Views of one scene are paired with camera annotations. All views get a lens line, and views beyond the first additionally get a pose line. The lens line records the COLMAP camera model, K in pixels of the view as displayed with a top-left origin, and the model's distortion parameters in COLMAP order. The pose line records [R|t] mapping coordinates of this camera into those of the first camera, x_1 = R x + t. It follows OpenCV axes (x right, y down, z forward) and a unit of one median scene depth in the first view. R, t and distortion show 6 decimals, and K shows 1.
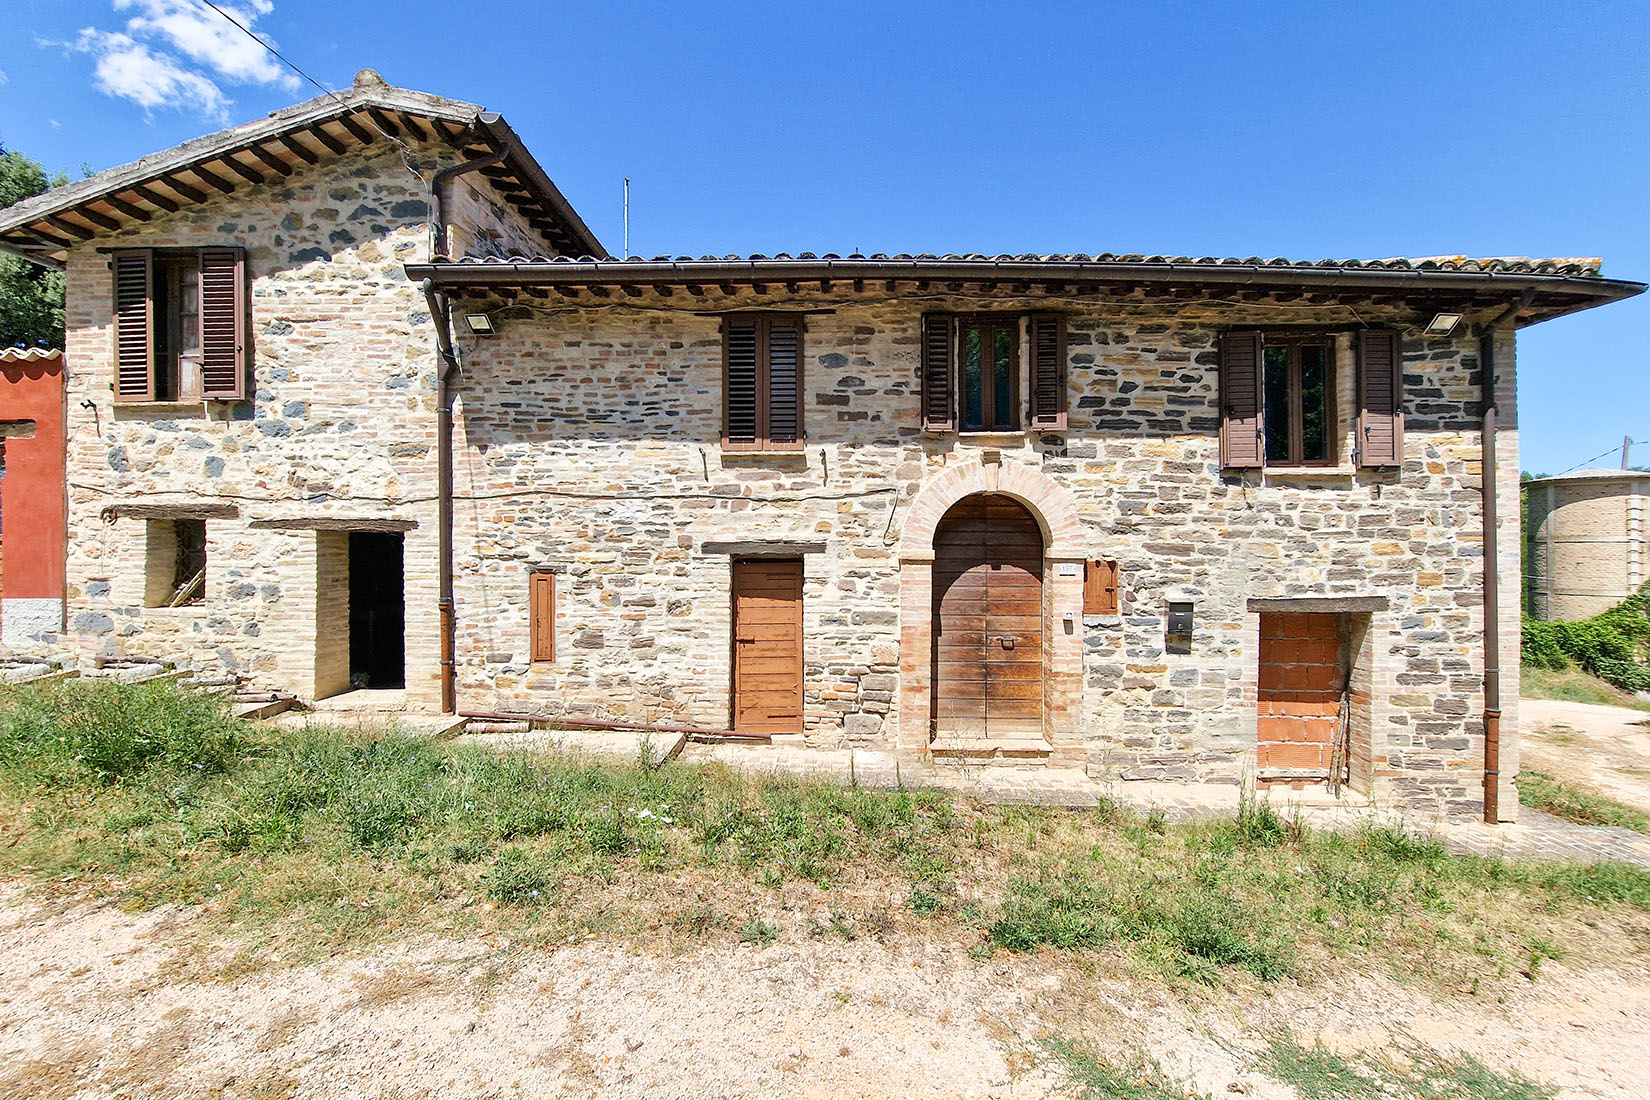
lens RADIAL K [[685.5, 0, 834.0], [0, 685.5, 532.4], [0, 0, 1]] dist [-0.001137, -0.000736]
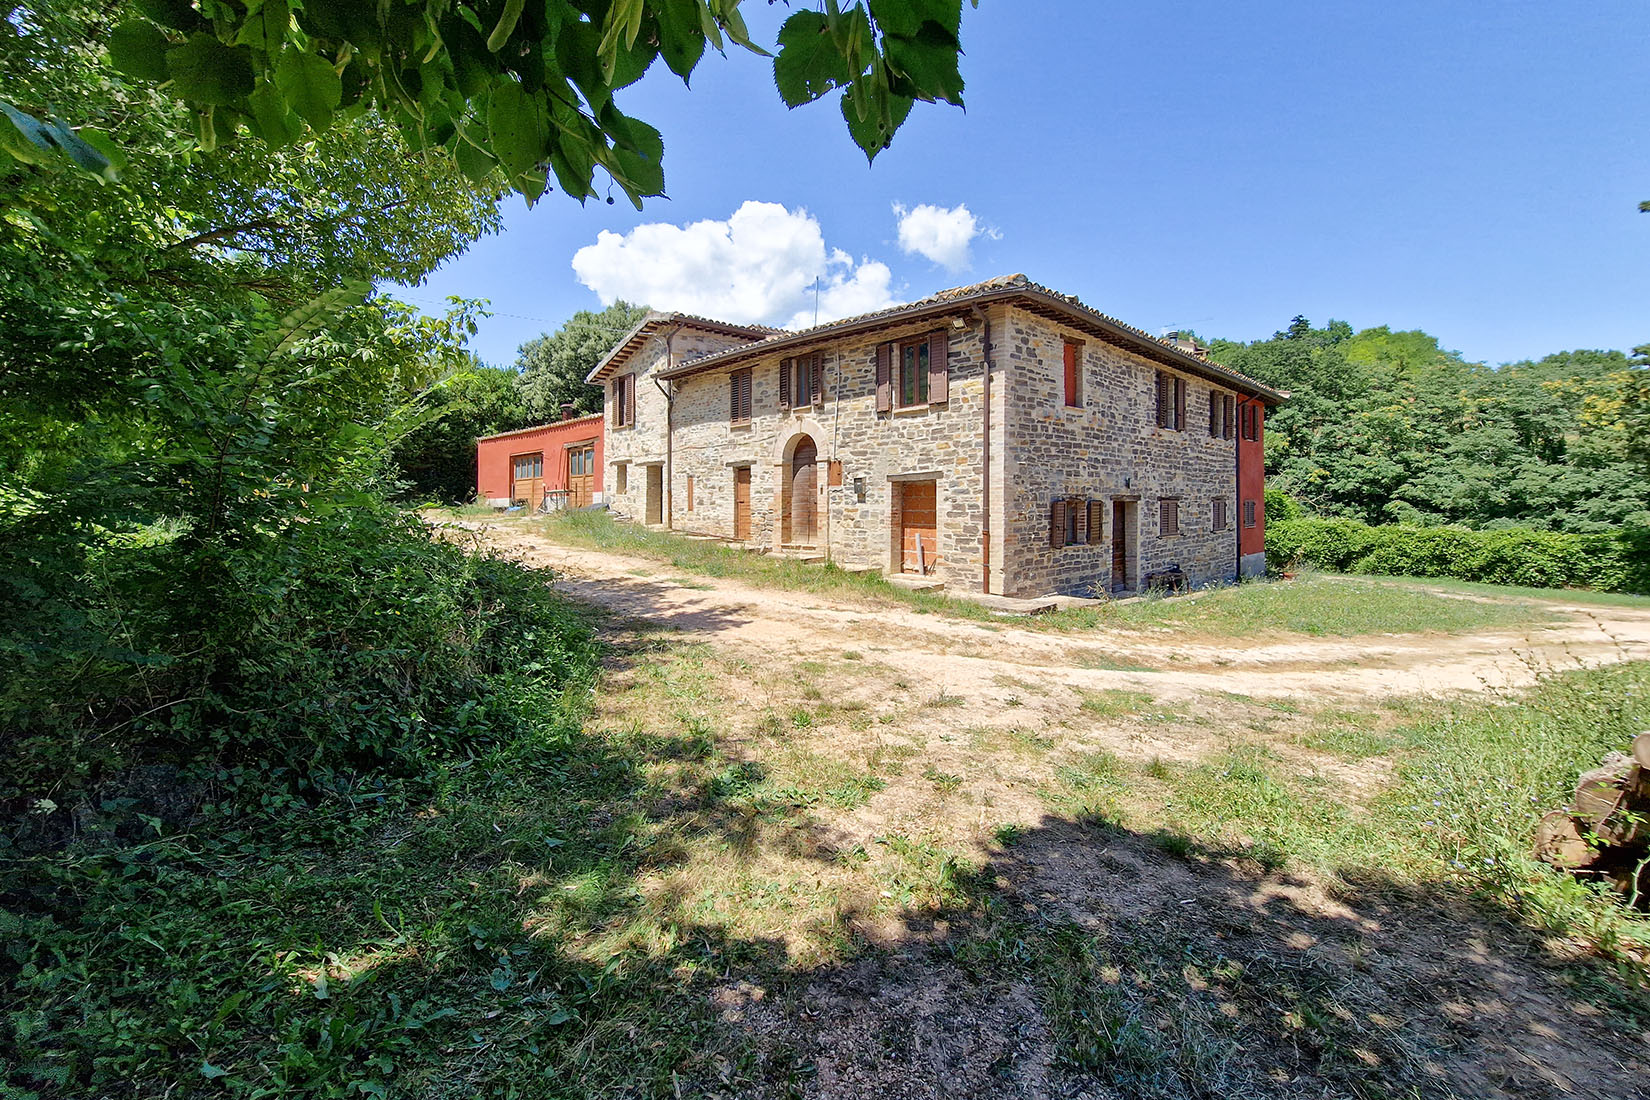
lens RADIAL K [[673.0, 0, 824.1], [0, 673.0, 488.6], [0, 0, 1]] dist [-0.001507, -0.000259]
pose [[0.724624, -0.026921, -0.688618, 1.791296], [0.005399, 0.999428, -0.033390, 0.196539], [0.689123, 0.020478, 0.724355, -0.553087]]
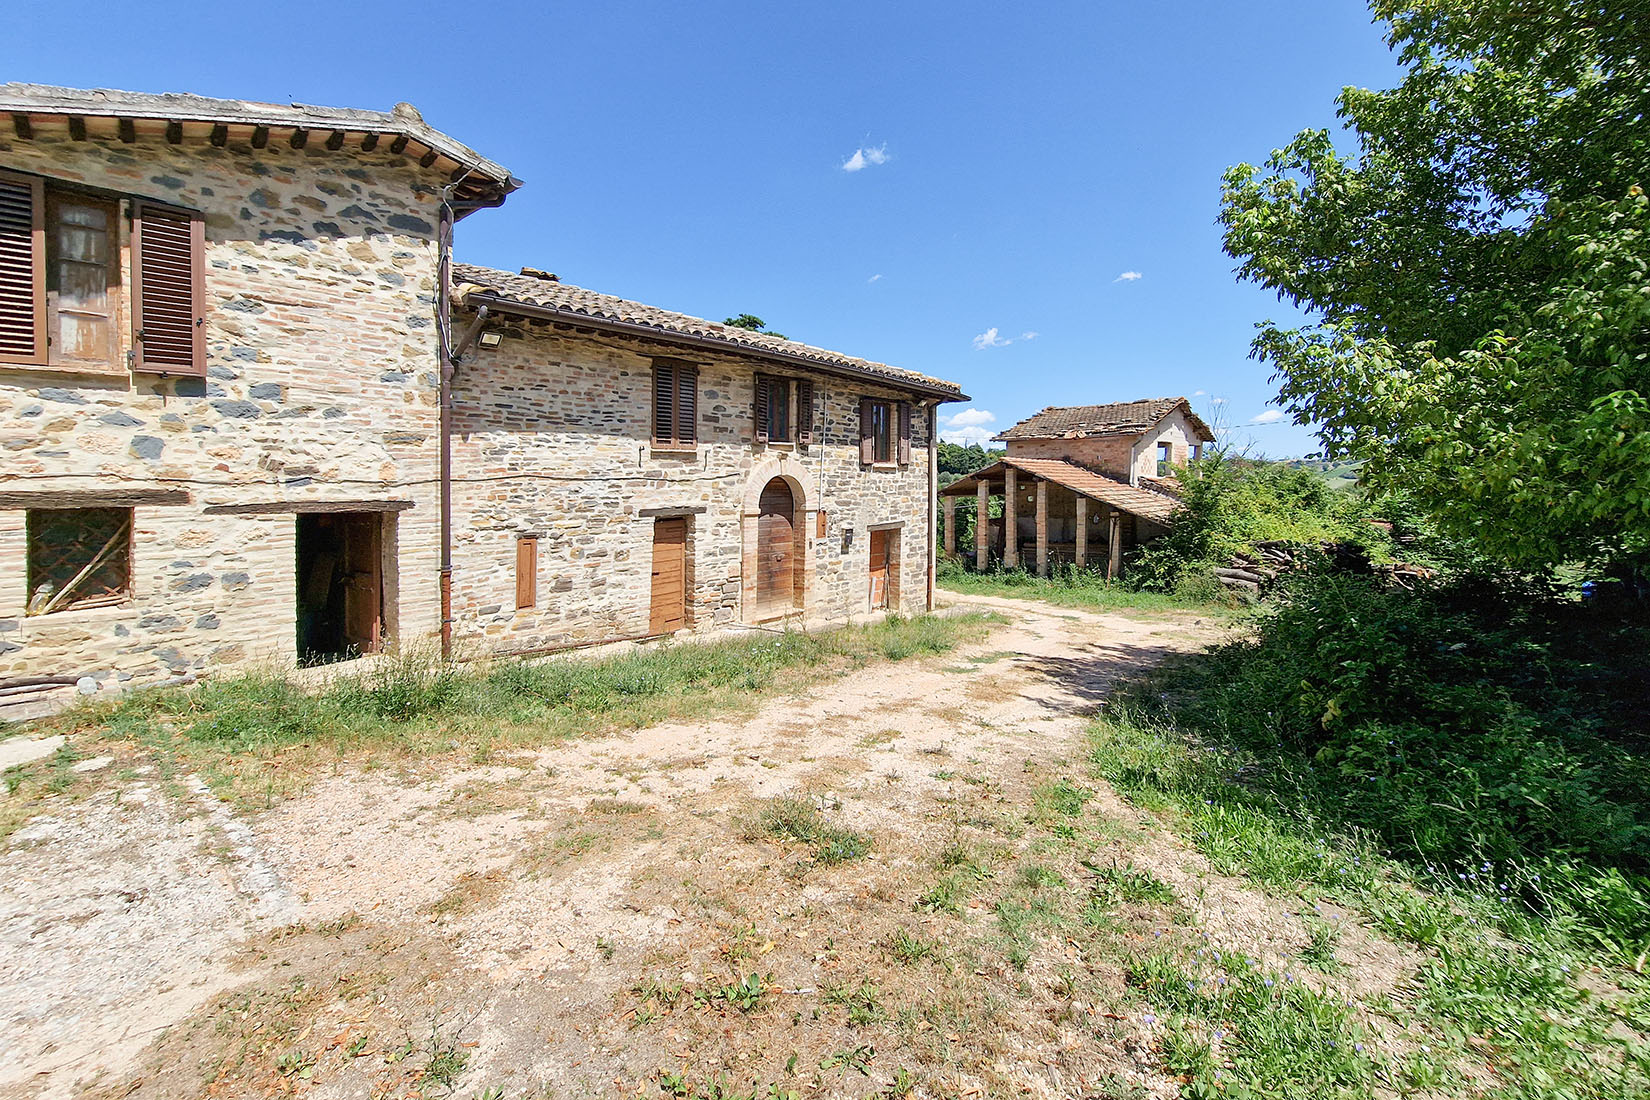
lens RADIAL K [[678.4, 0, 834.8], [0, 678.4, 492.7], [0, 0, 1]] dist [-0.000060, -0.001005]
pose [[0.640020, -0.022252, 0.768036, -1.043051], [0.007625, 0.999715, 0.022611, -0.051257], [-0.768321, -0.008615, 0.640007, -0.259197]]
